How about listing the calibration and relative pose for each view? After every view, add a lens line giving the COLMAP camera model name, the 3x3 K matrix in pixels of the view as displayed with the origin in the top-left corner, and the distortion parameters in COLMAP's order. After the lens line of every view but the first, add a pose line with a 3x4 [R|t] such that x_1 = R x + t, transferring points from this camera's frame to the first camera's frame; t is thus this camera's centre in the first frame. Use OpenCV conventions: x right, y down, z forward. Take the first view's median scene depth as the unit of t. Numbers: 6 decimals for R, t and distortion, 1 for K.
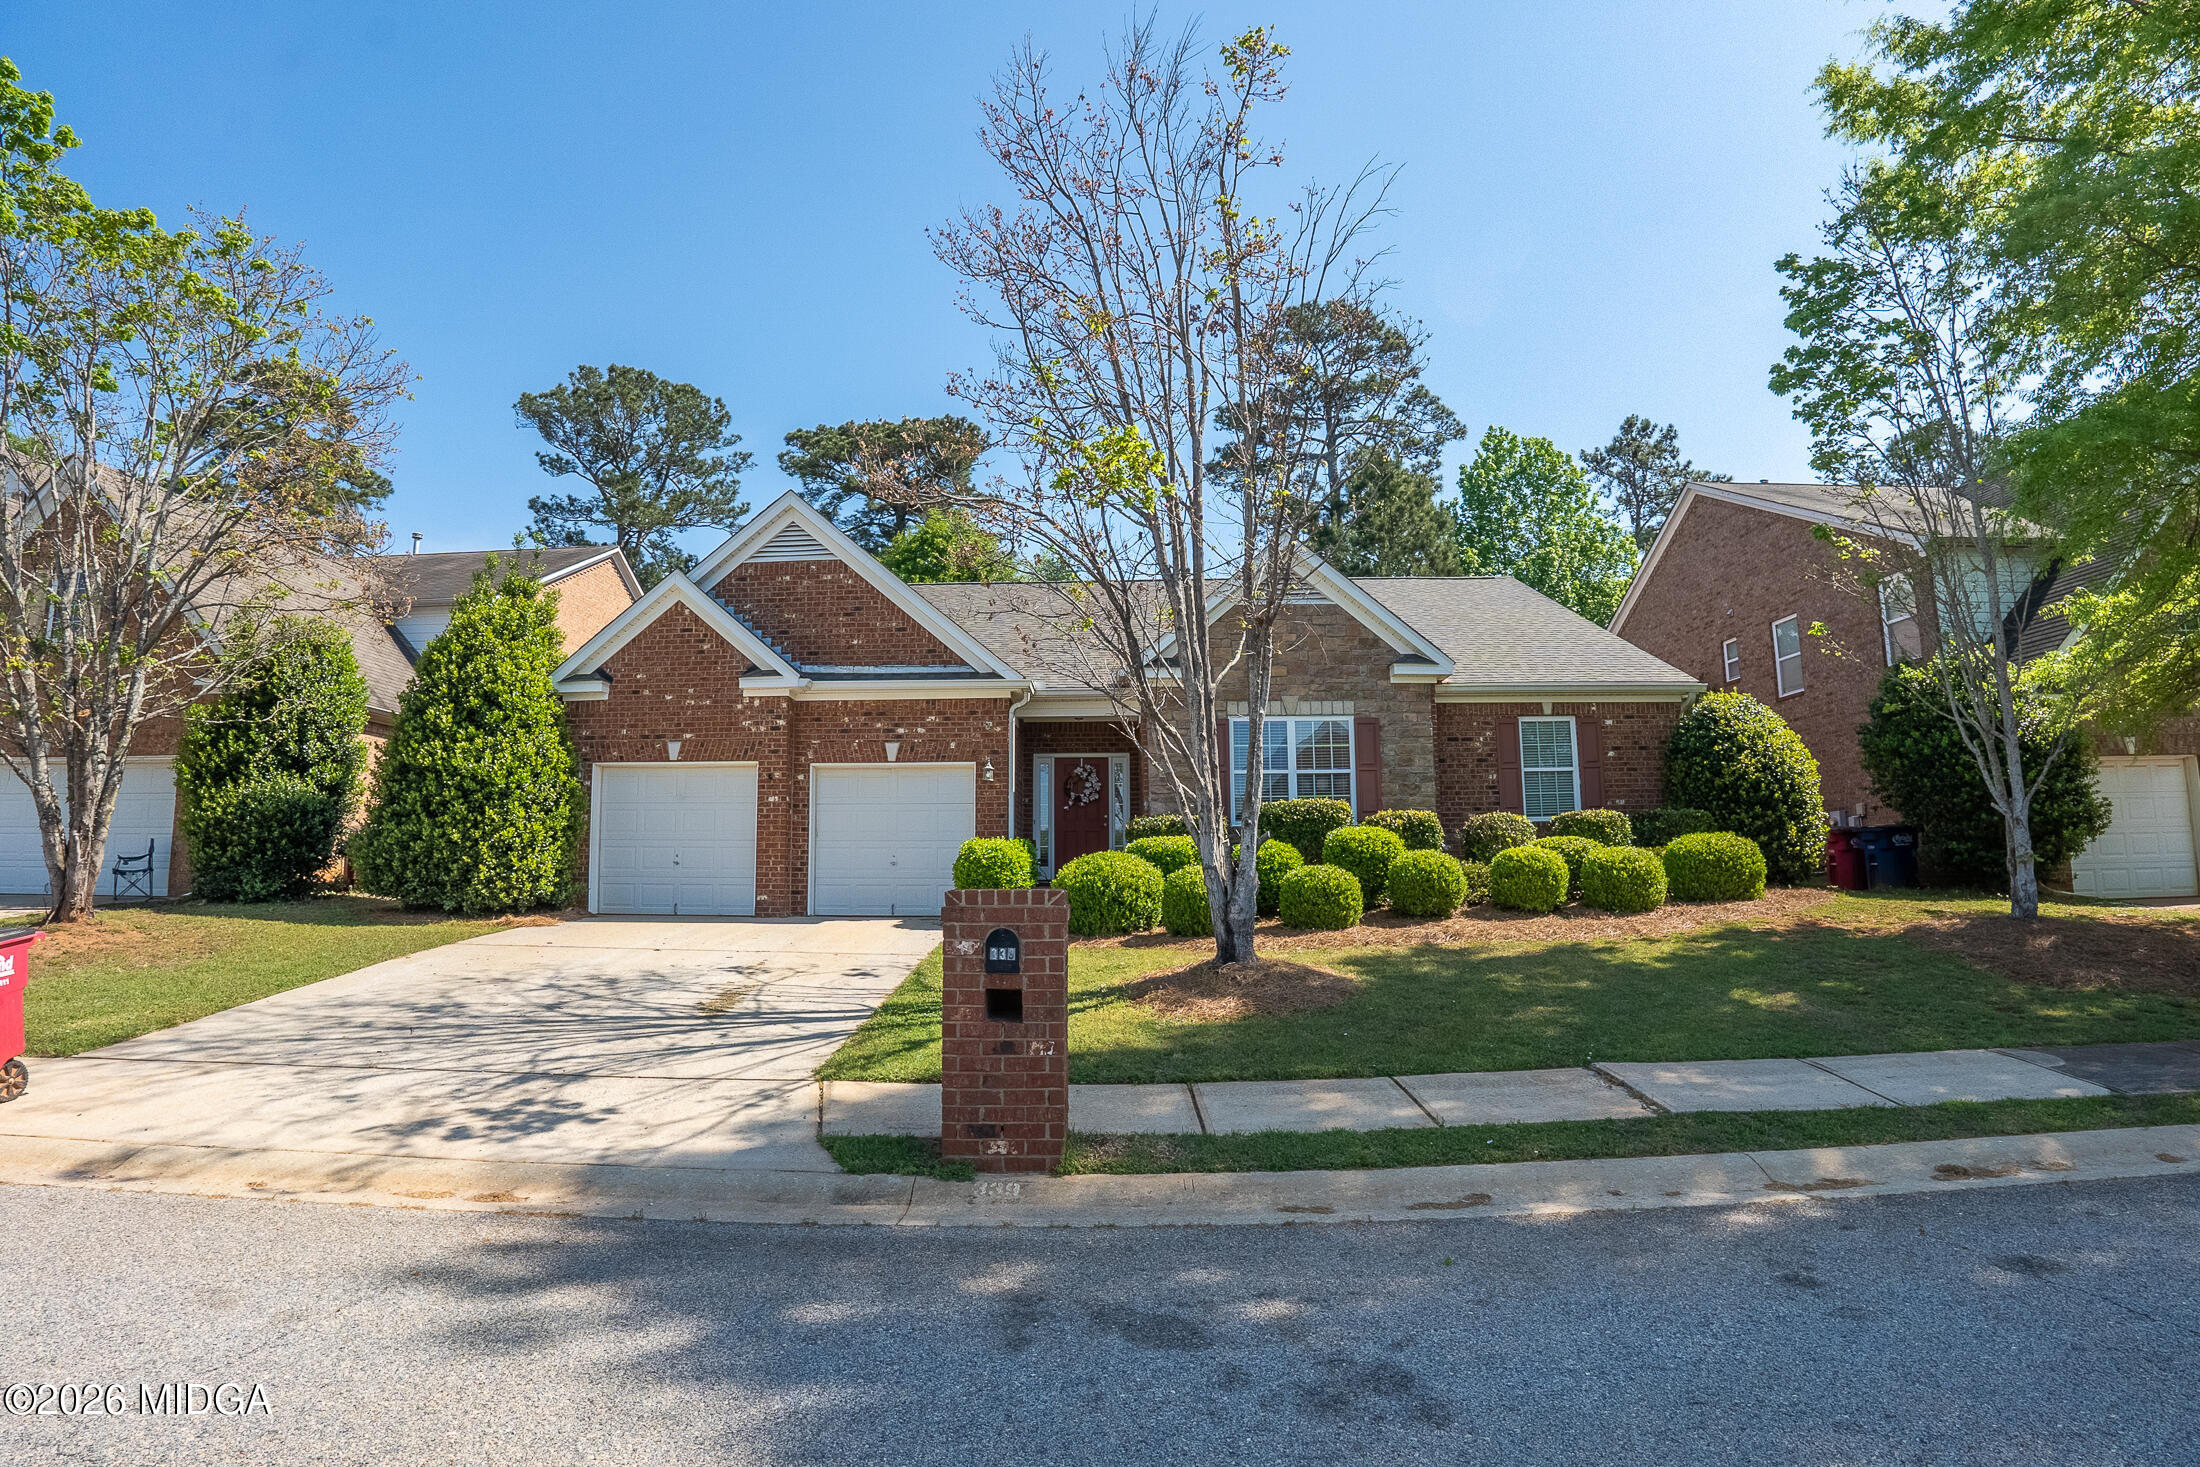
lens RADIAL K [[1079.7, 0, 1090.6], [0, 1079.7, 739.6], [0, 0, 1]] dist [-0.132627, 0.035322]
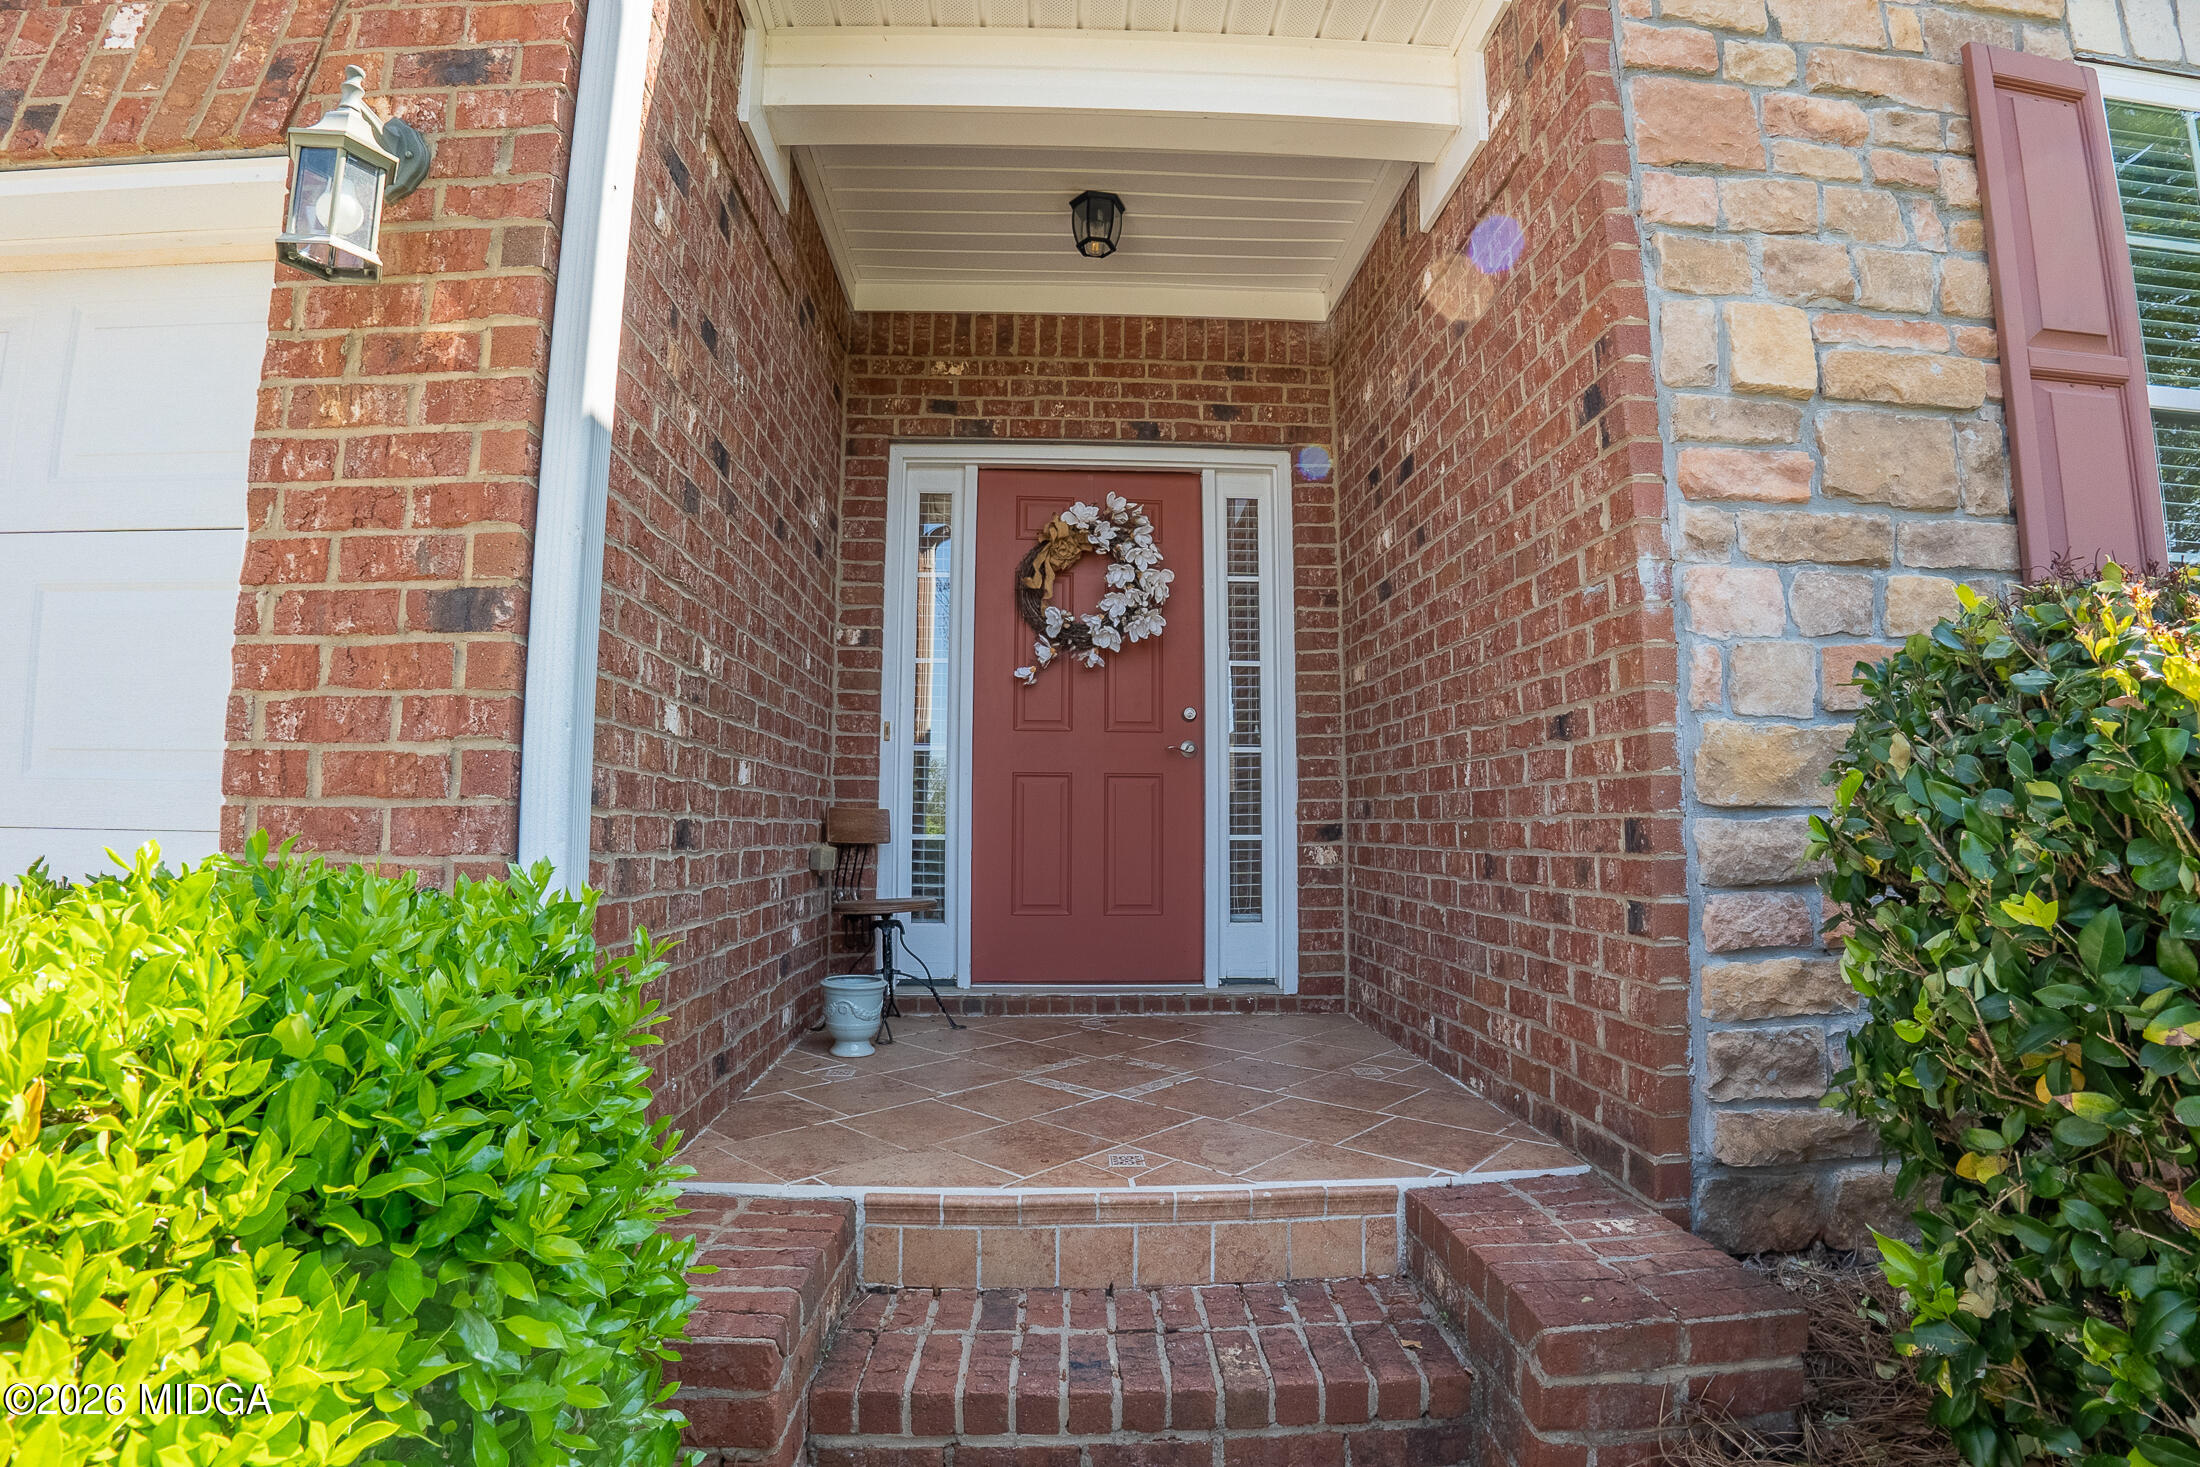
lens RADIAL K [[1079.7, 0, 1090.6], [0, 1079.7, 739.6], [0, 0, 1]] dist [-0.132627, 0.035322]
pose [[0.997472, 0.012948, 0.069866, -0.028138], [-0.016328, 0.998713, 0.048027, 0.076869], [-0.069154, -0.049047, 0.996400, 0.888873]]
